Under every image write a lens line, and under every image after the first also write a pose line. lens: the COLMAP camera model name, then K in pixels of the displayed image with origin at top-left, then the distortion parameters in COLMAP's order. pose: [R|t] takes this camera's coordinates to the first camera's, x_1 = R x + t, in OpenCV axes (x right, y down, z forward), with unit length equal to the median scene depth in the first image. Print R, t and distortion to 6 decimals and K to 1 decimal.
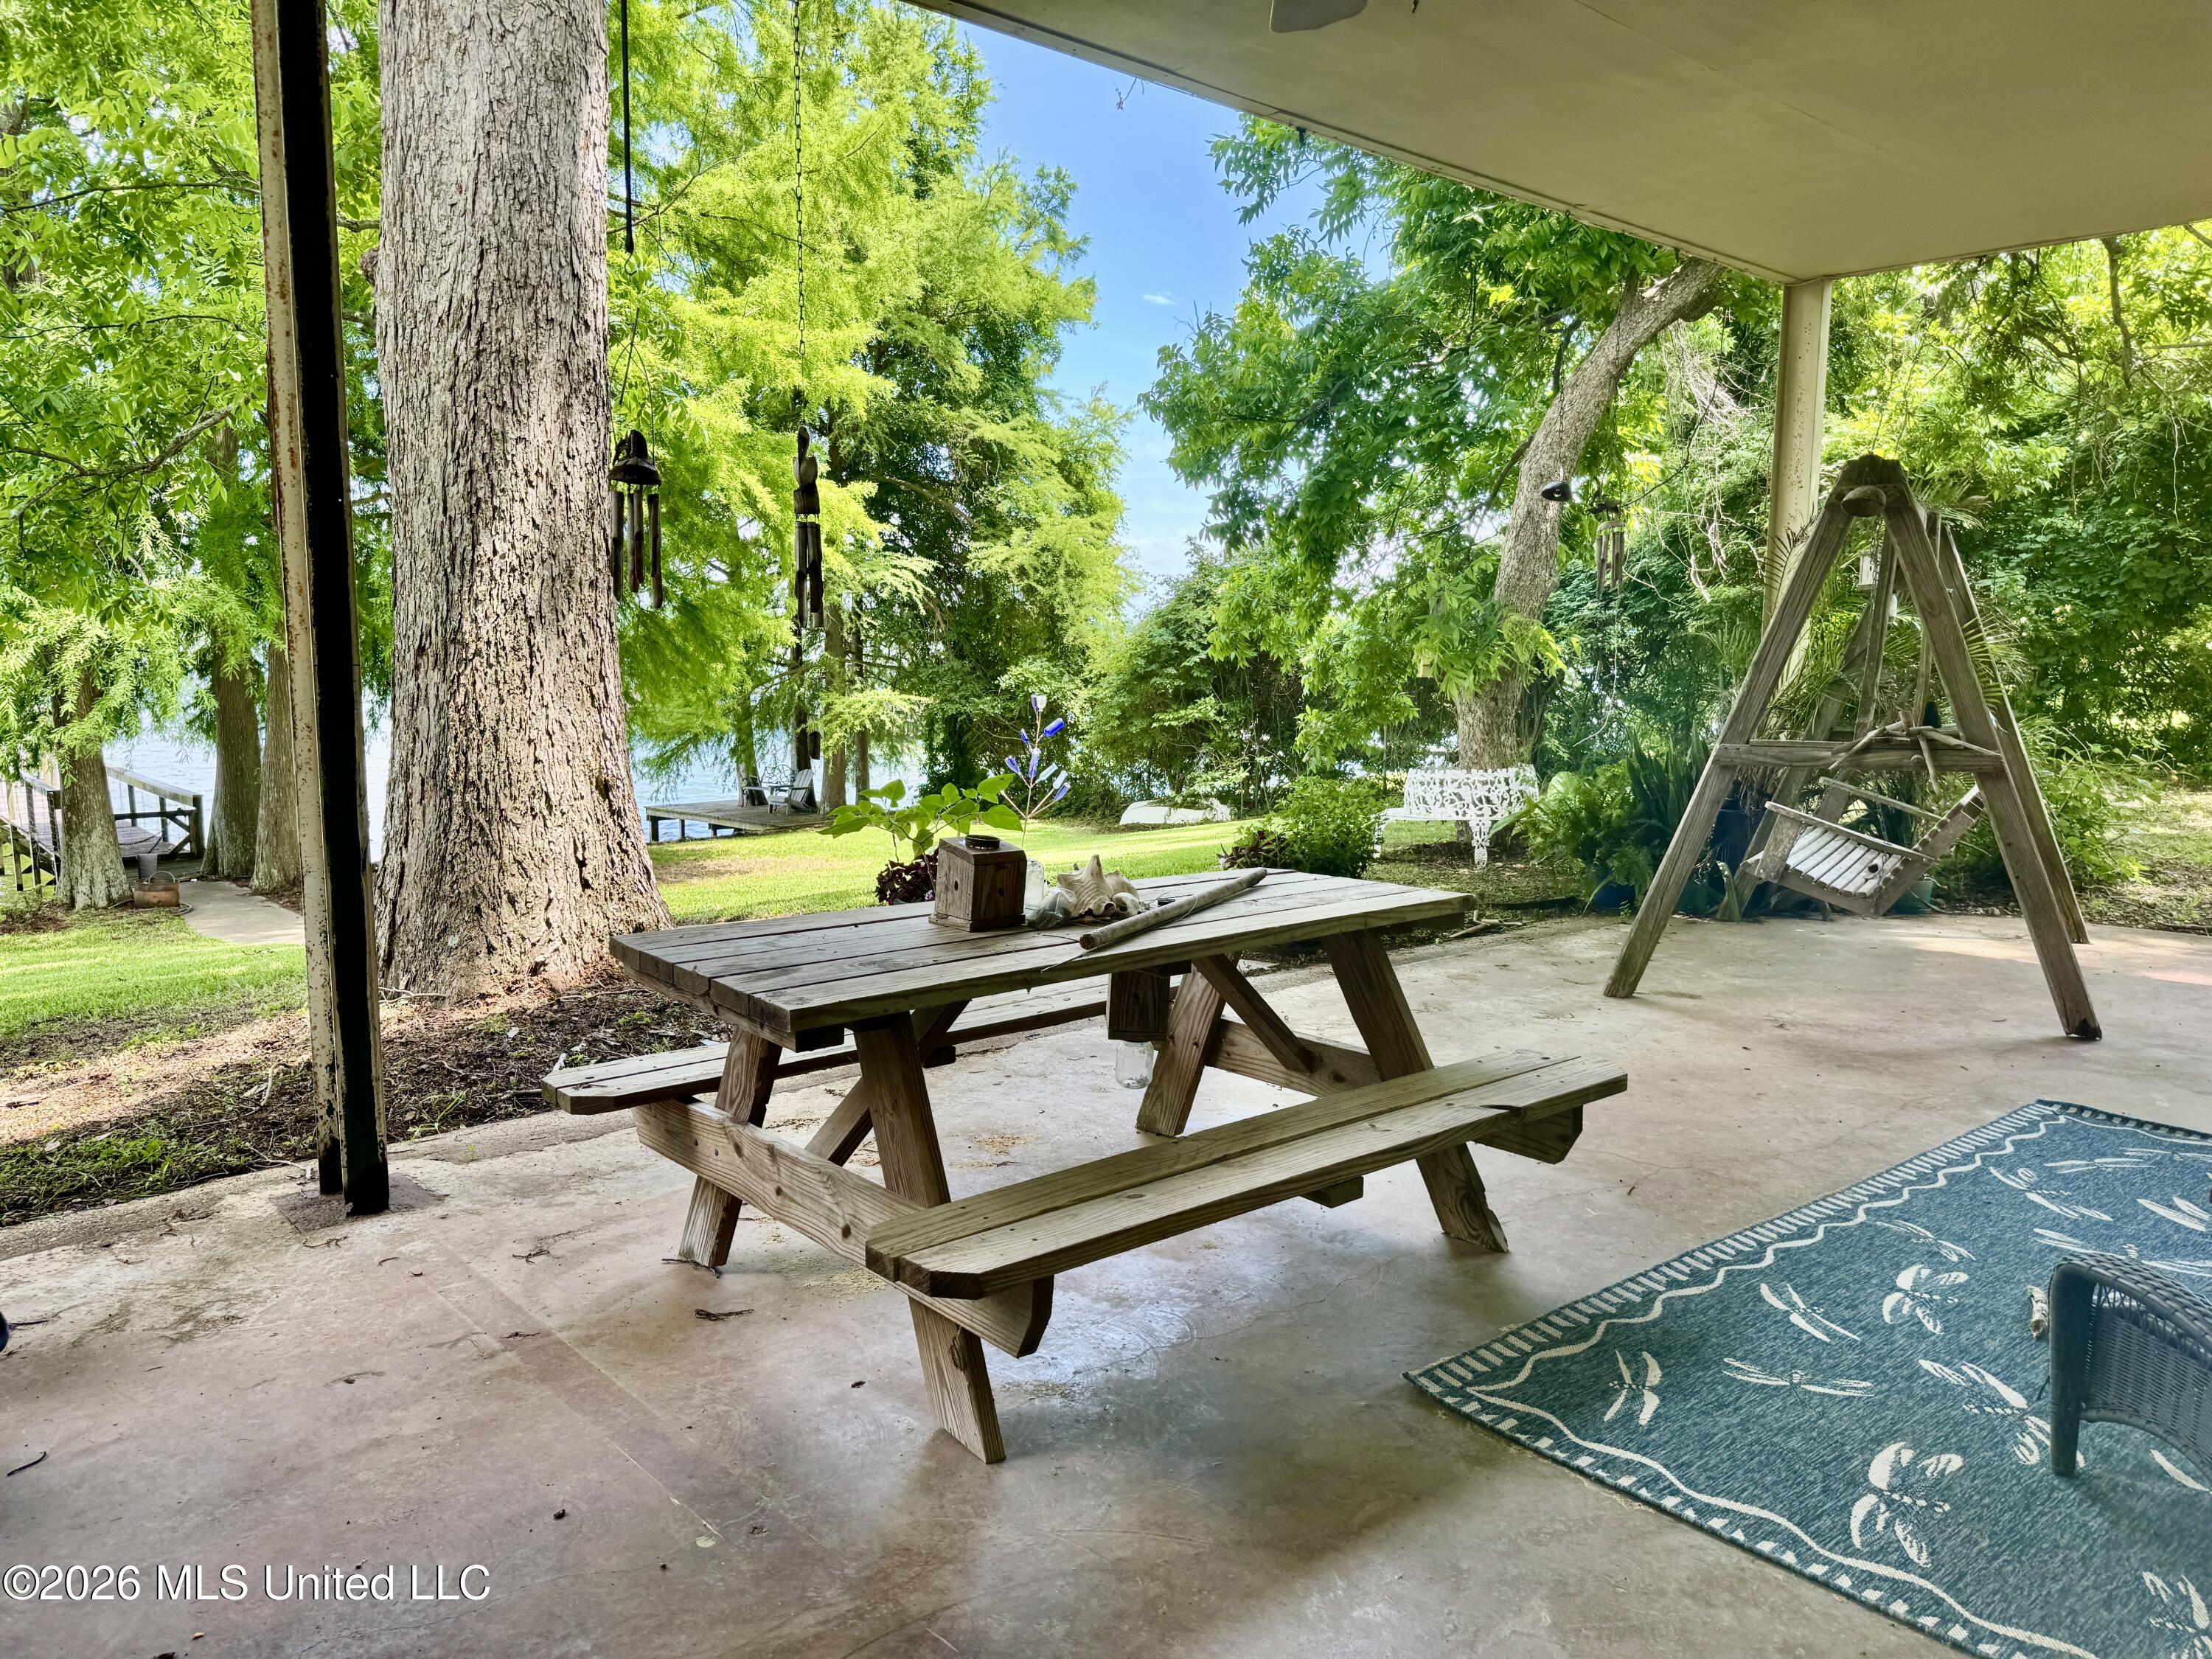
lens RADIAL K [[1550.8, 0, 1110.3], [0, 1550.8, 834.2], [0, 0, 1]] dist [0.078795, -0.100491]
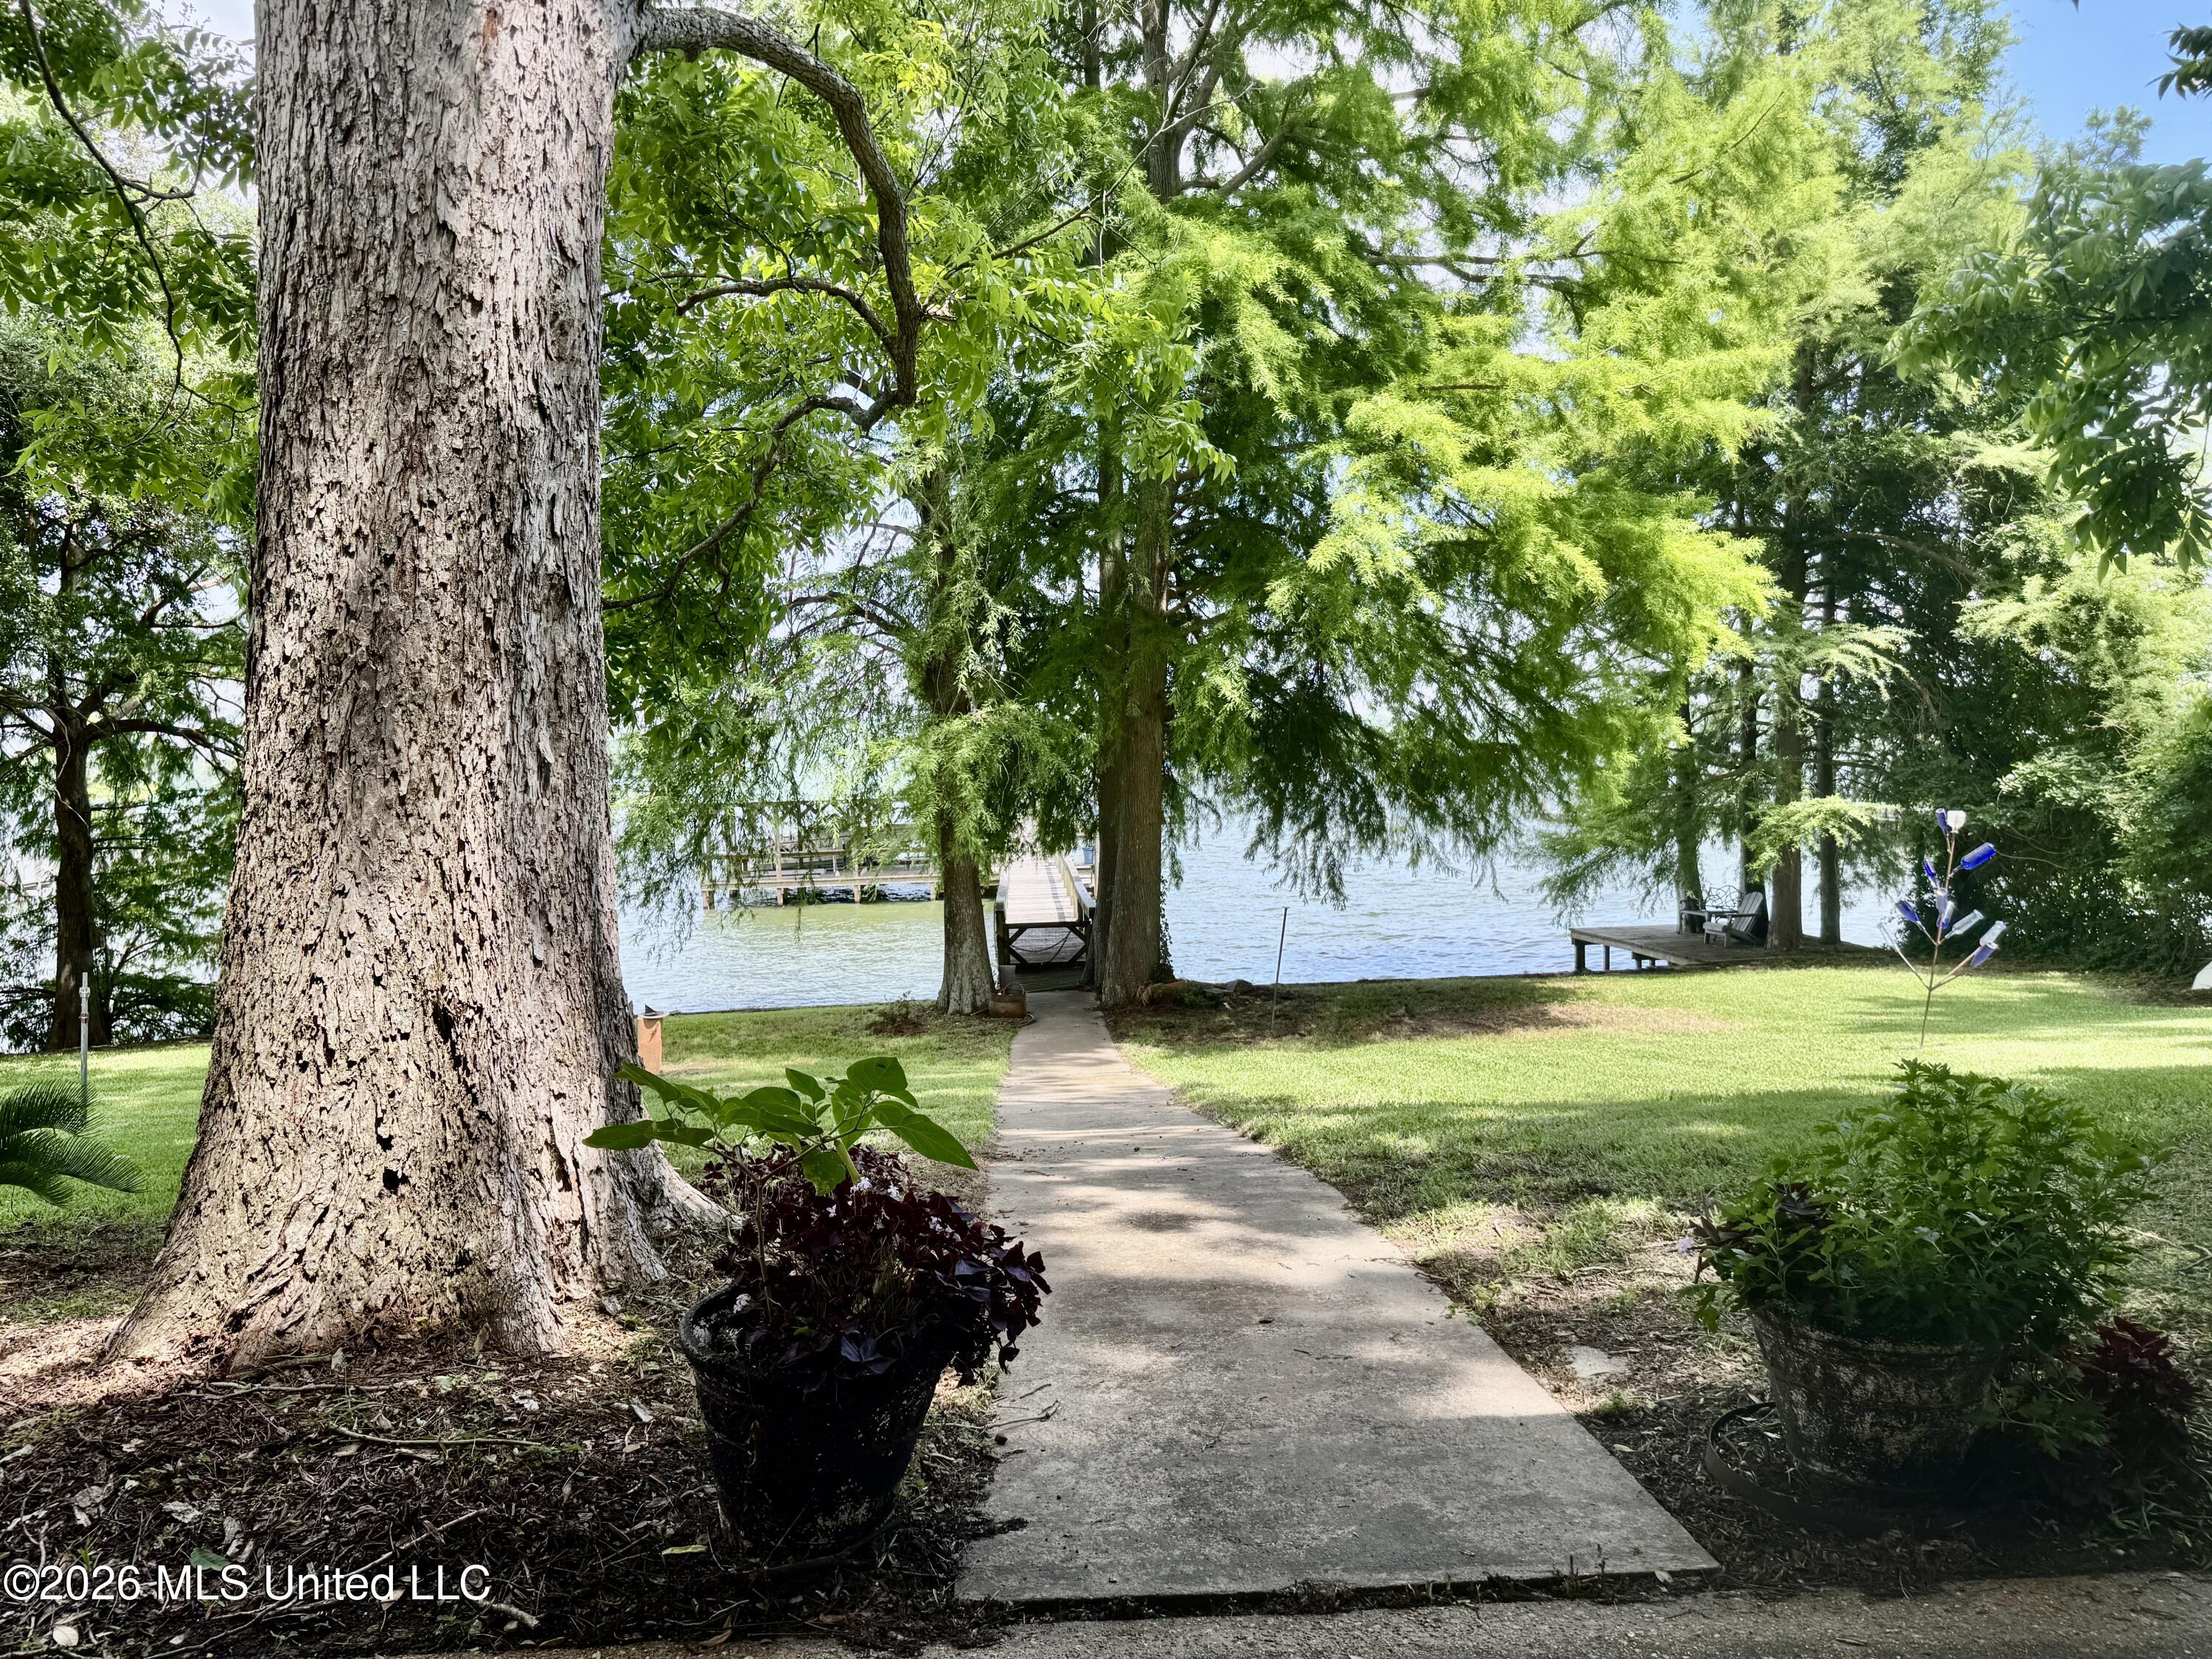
lens RADIAL K [[1522.7, 0, 1106.0], [0, 1522.7, 829.5], [0, 0, 1]] dist [0.080263, -0.087594]
pose [[0.776923, -0.003271, -0.629588, 0.092581], [-0.039735, 0.997738, -0.054217, -0.028762], [0.628341, 0.067139, 0.775035, 0.237083]]
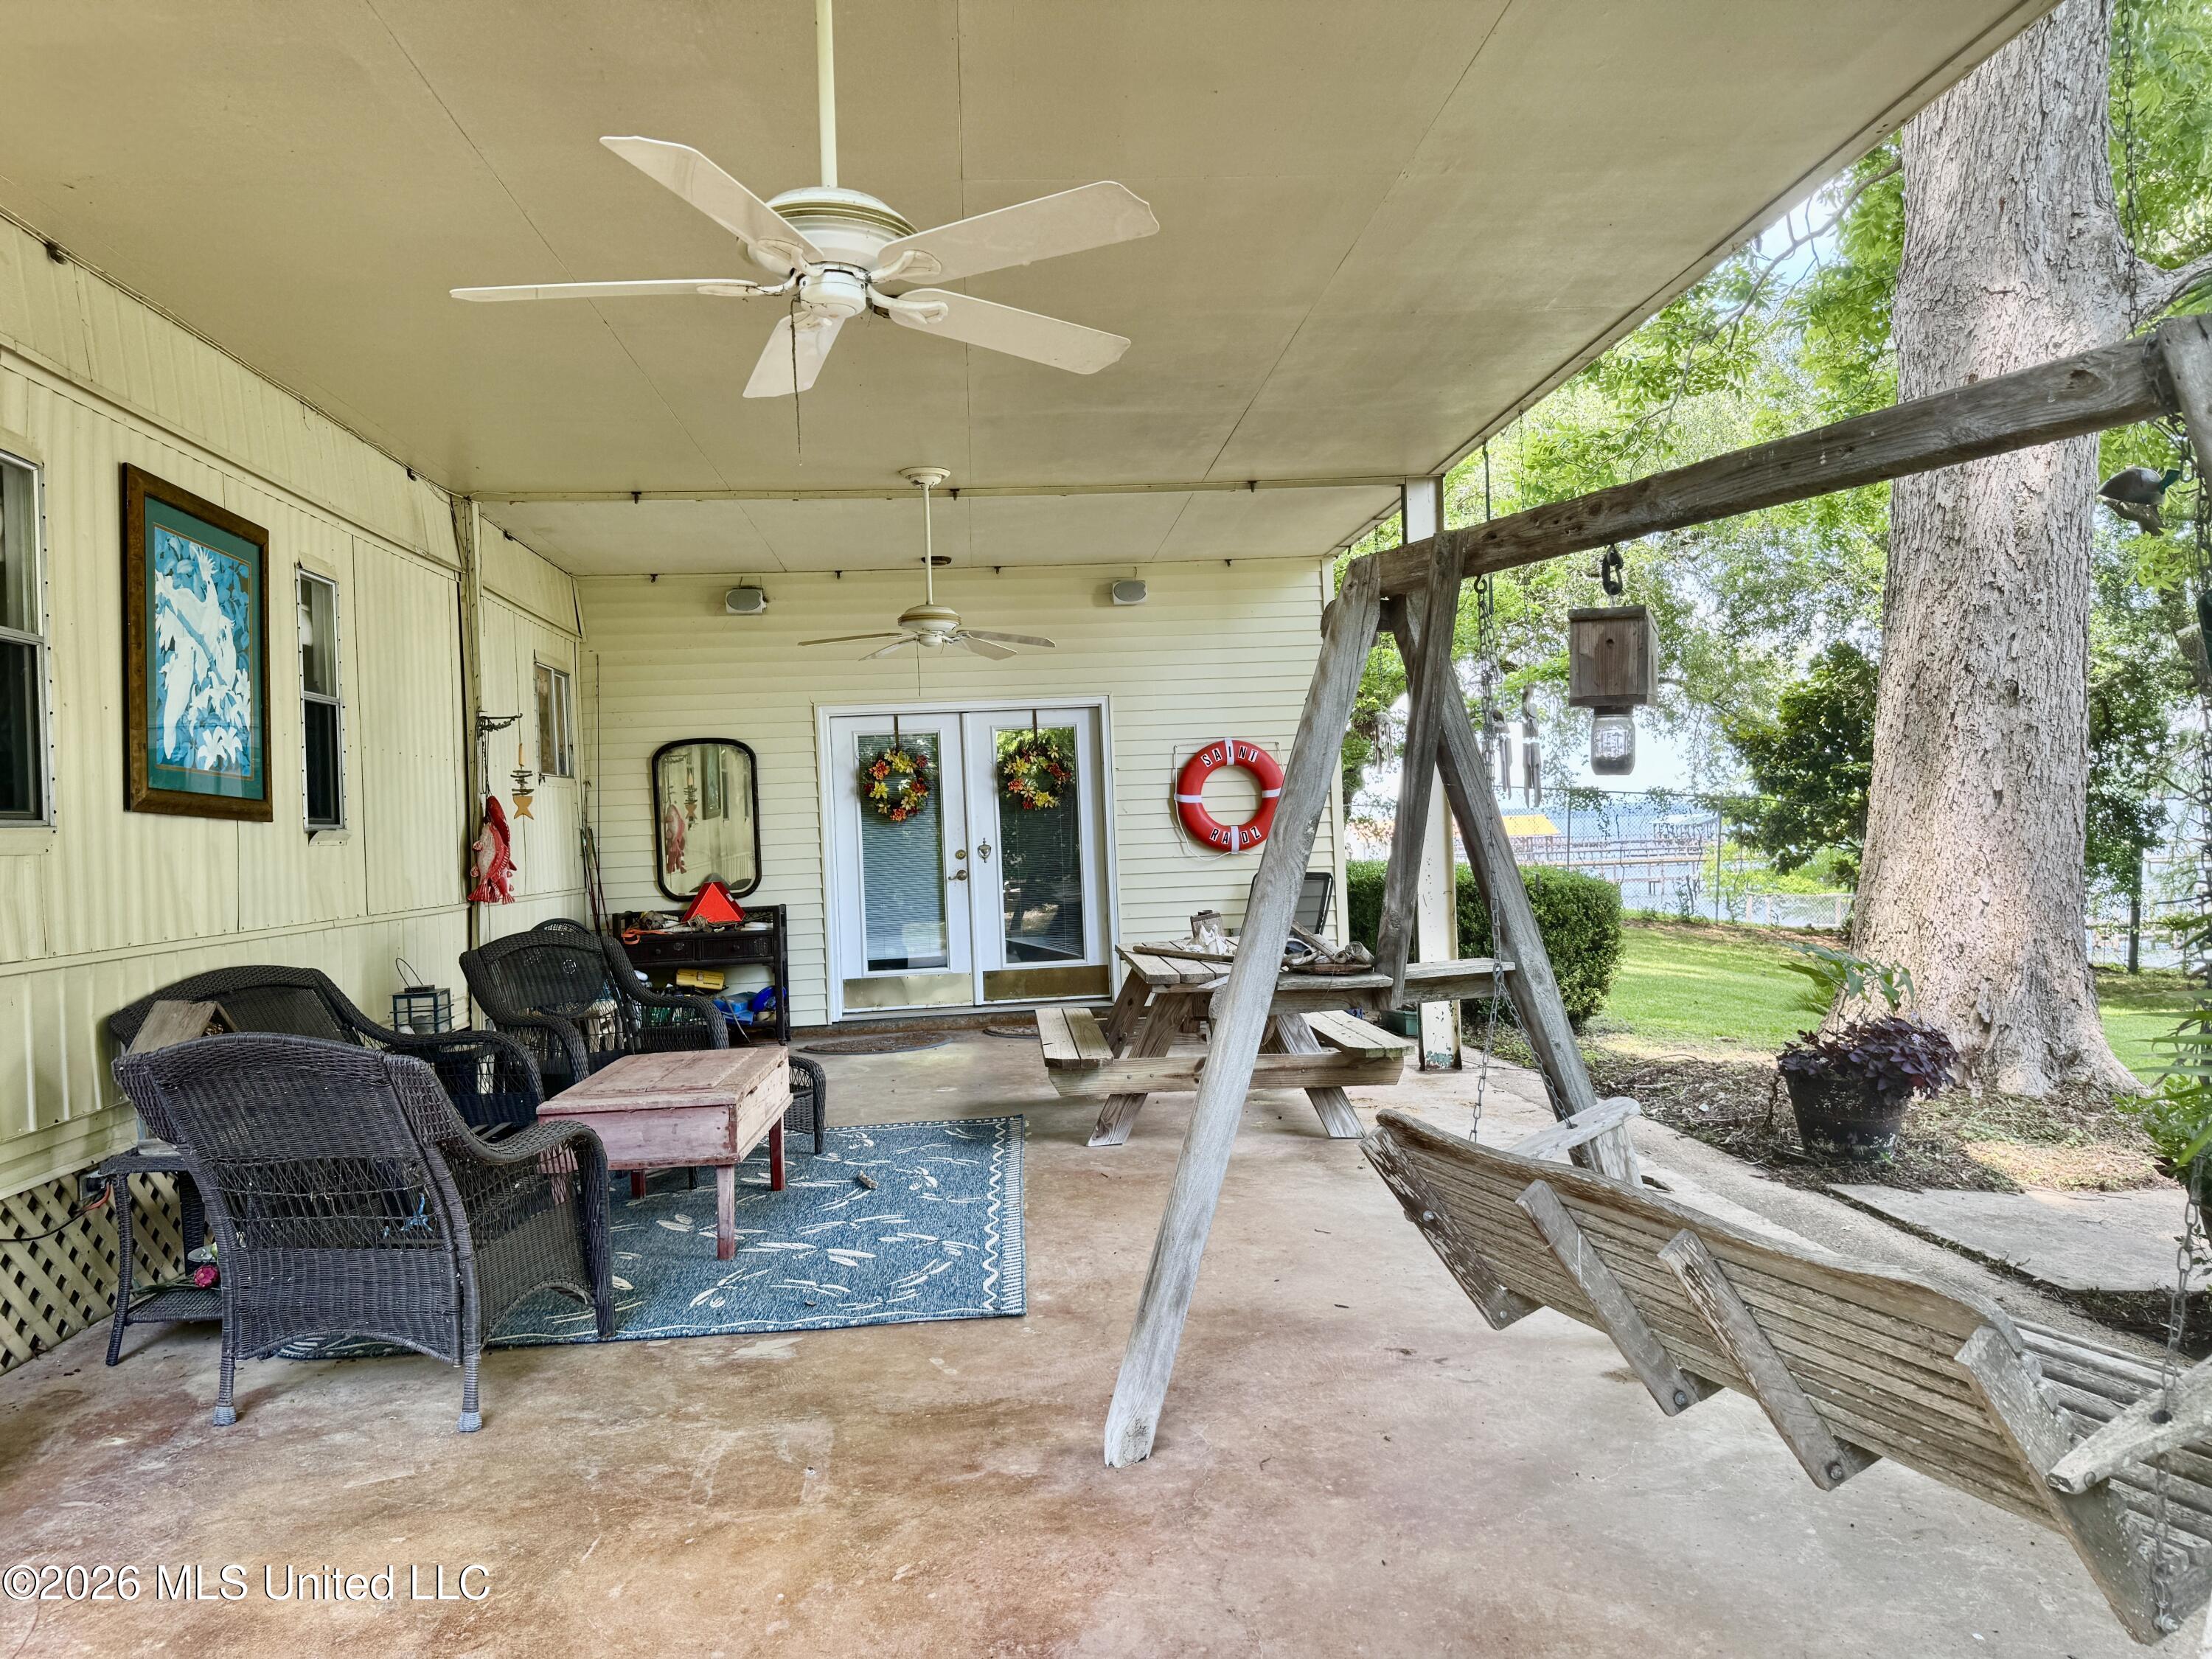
lens RADIAL K [[1550.7, 0, 1096.4], [0, 1550.7, 851.5], [0, 0, 1]] dist [0.081496, -0.138358]
pose [[-0.598168, 0.030765, -0.800780, 0.350022], [-0.064876, 0.994124, 0.086654, -0.052010], [0.798741, 0.103785, -0.592657, 0.417542]]
